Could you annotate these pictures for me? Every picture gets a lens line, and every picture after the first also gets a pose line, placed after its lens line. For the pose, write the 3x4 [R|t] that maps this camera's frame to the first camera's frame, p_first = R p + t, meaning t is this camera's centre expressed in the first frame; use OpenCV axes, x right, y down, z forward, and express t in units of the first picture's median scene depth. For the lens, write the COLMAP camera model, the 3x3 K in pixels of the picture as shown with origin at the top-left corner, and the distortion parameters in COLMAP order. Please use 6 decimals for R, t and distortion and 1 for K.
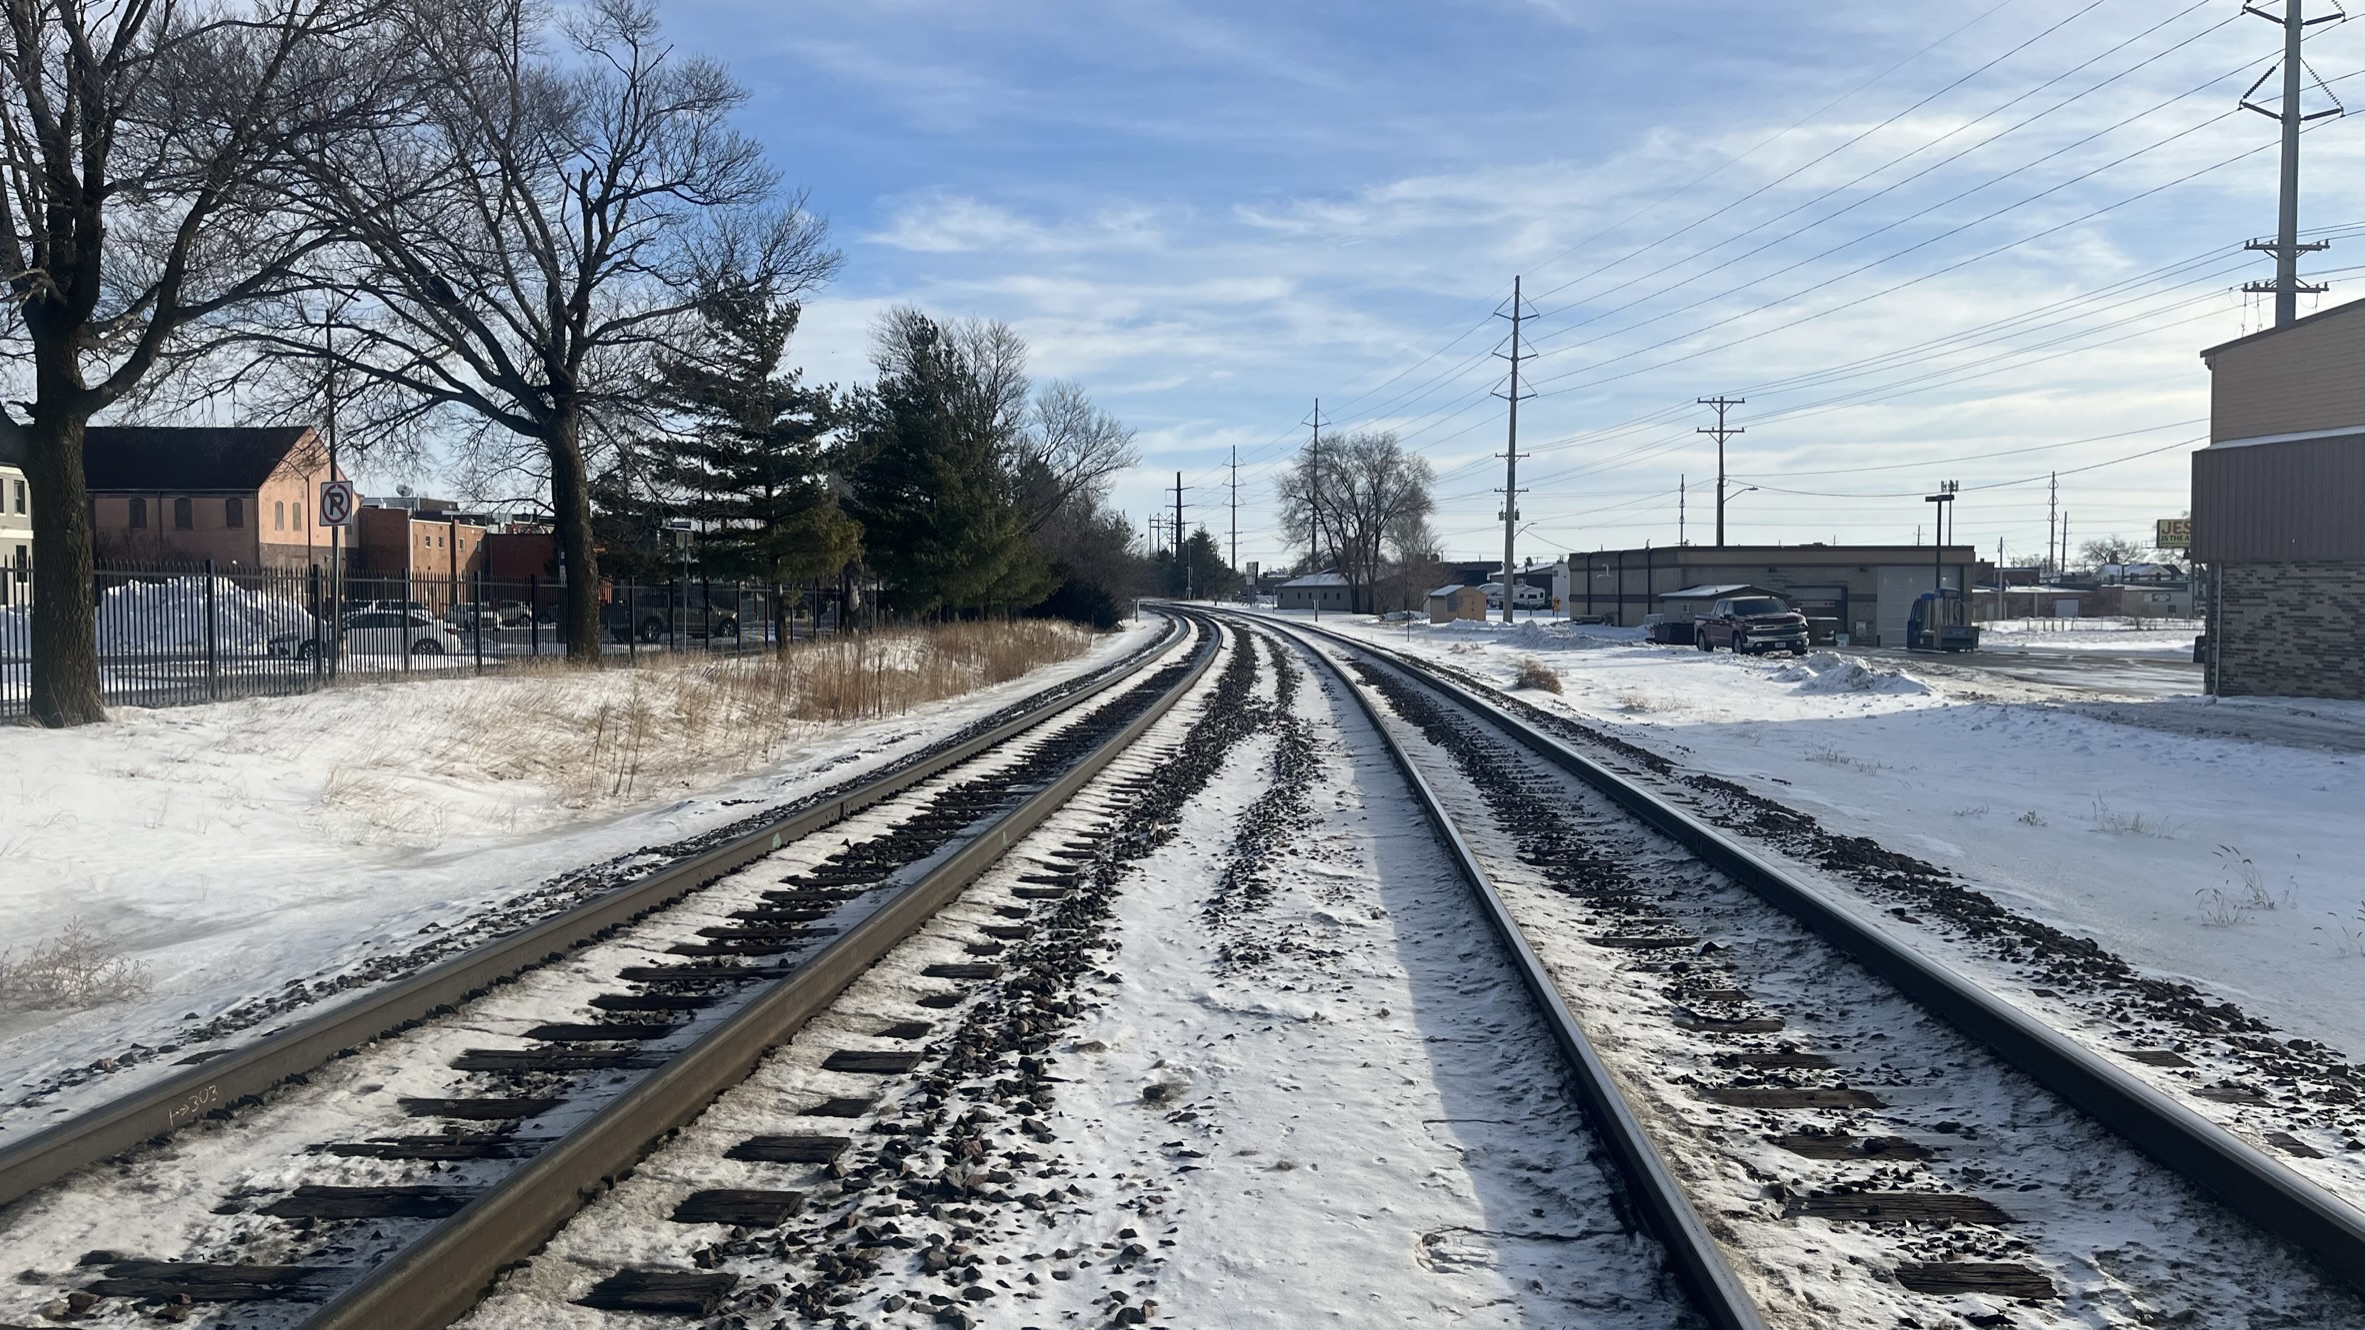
lens RADIAL K [[1800.8, 0, 1120.5], [0, 1800.8, 690.8], [0, 0, 1]] dist [0.038354, -0.046806]
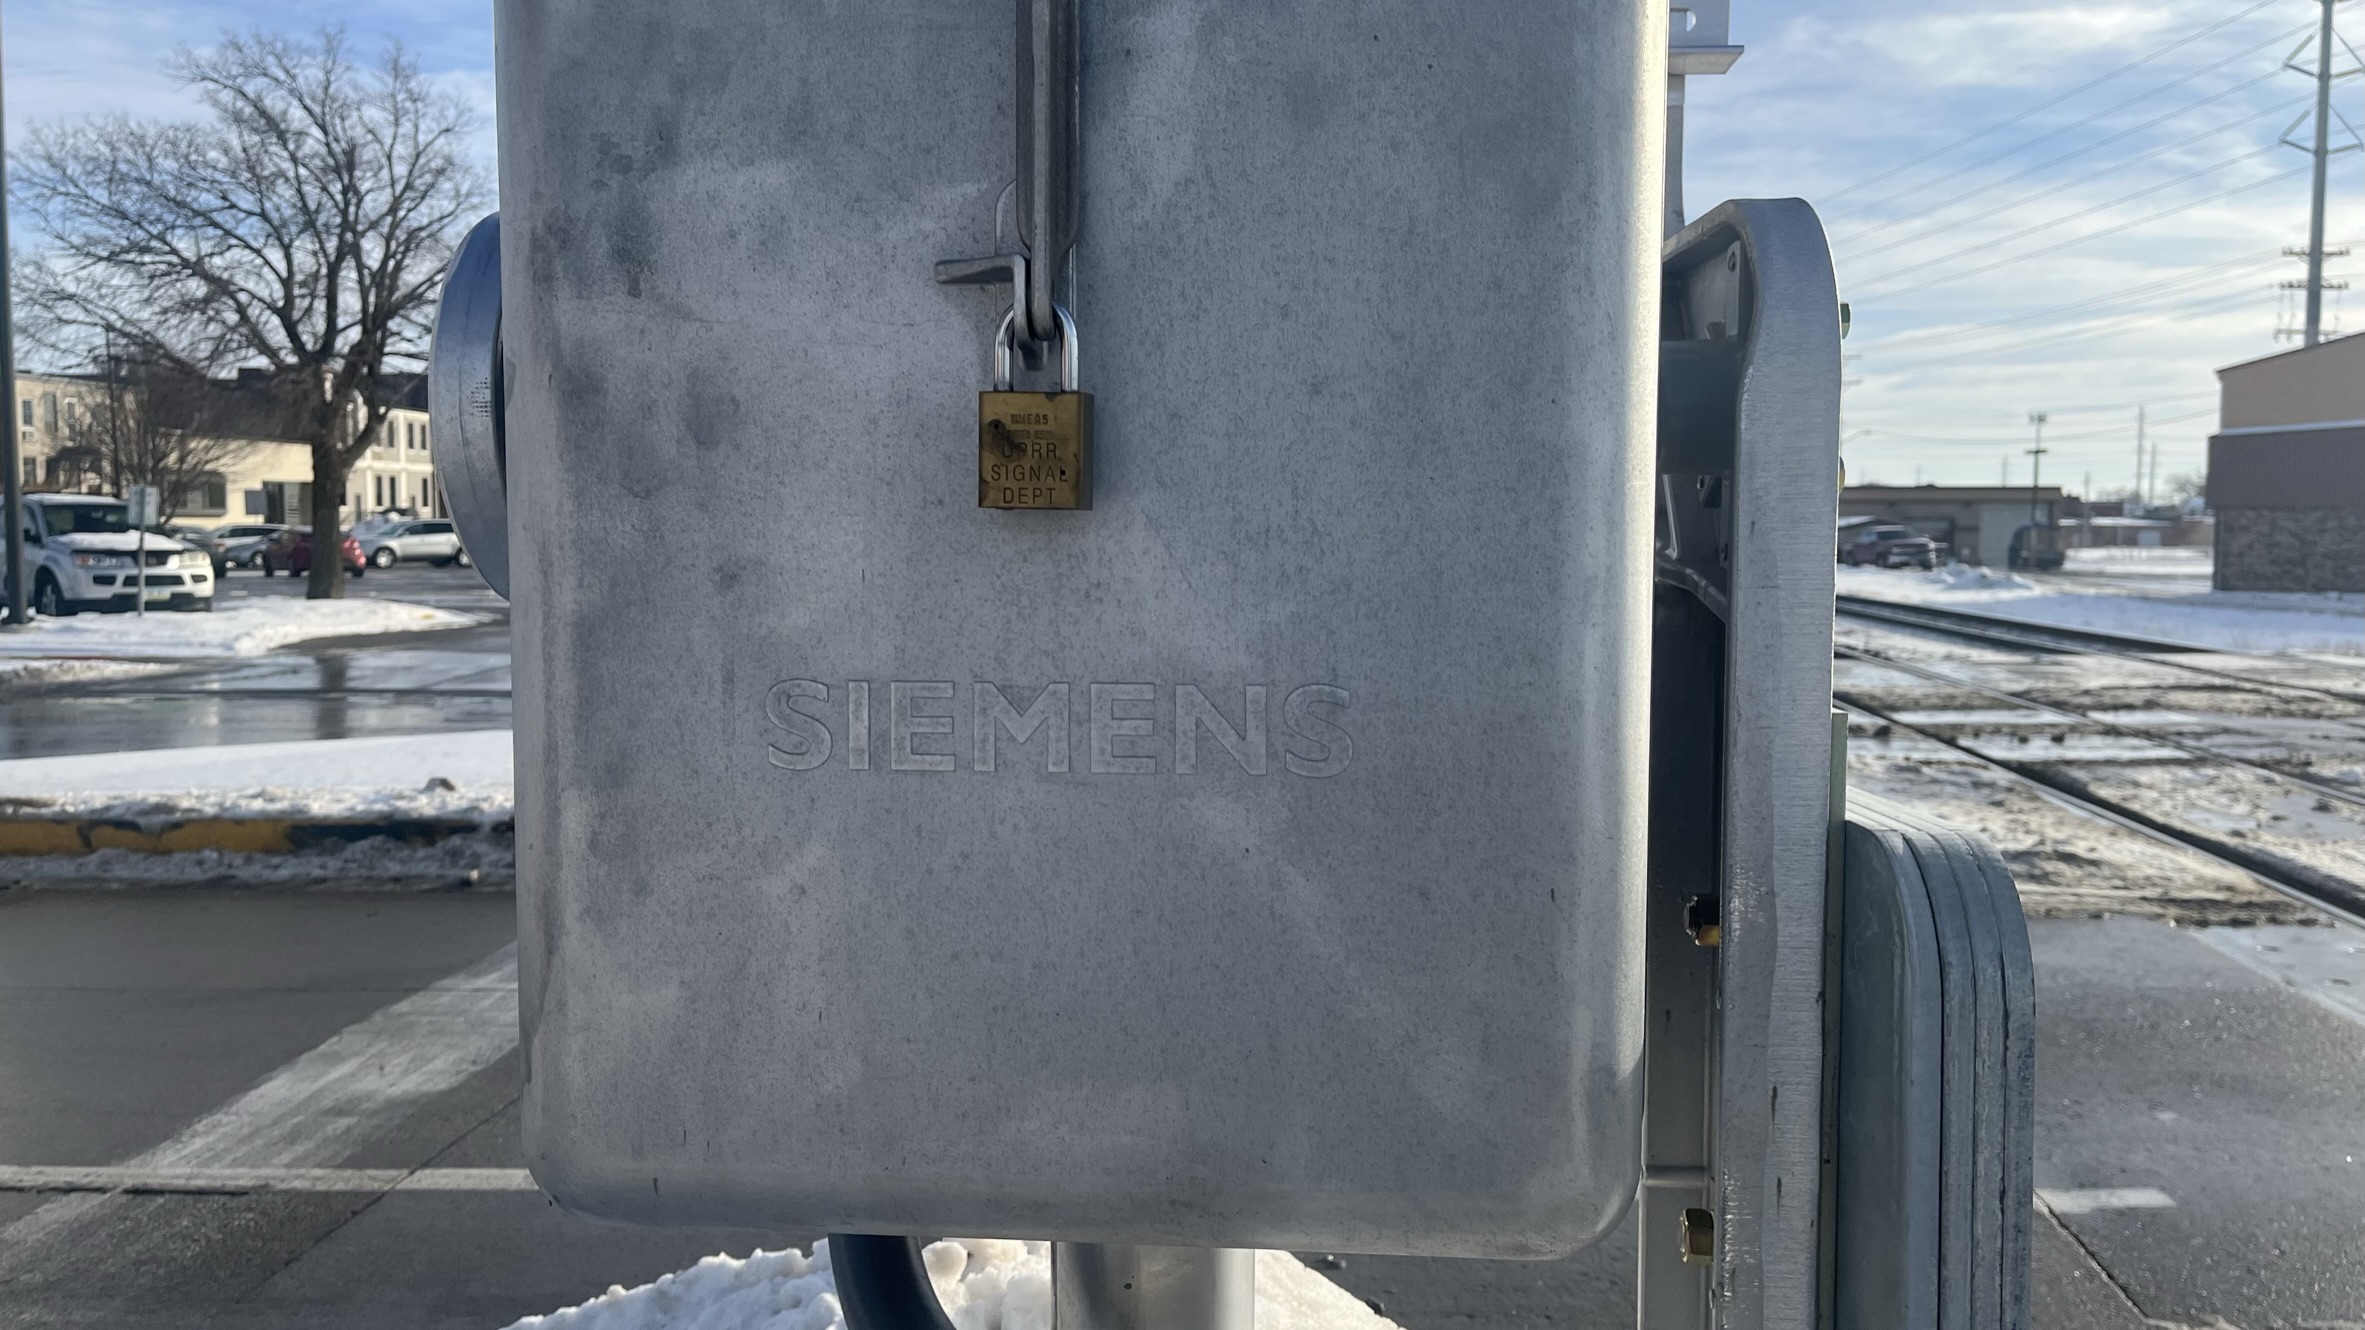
lens RADIAL K [[1800.8, 0, 1121.3], [0, 1800.8, 638.6], [0, 0, 1]] dist [0.038354, -0.046806]
pose [[0.999289, 0.007969, -0.036853, -0.142969], [-0.007523, 0.999897, 0.012226, 0.015380], [0.036946, -0.011940, 0.999246, -0.301450]]
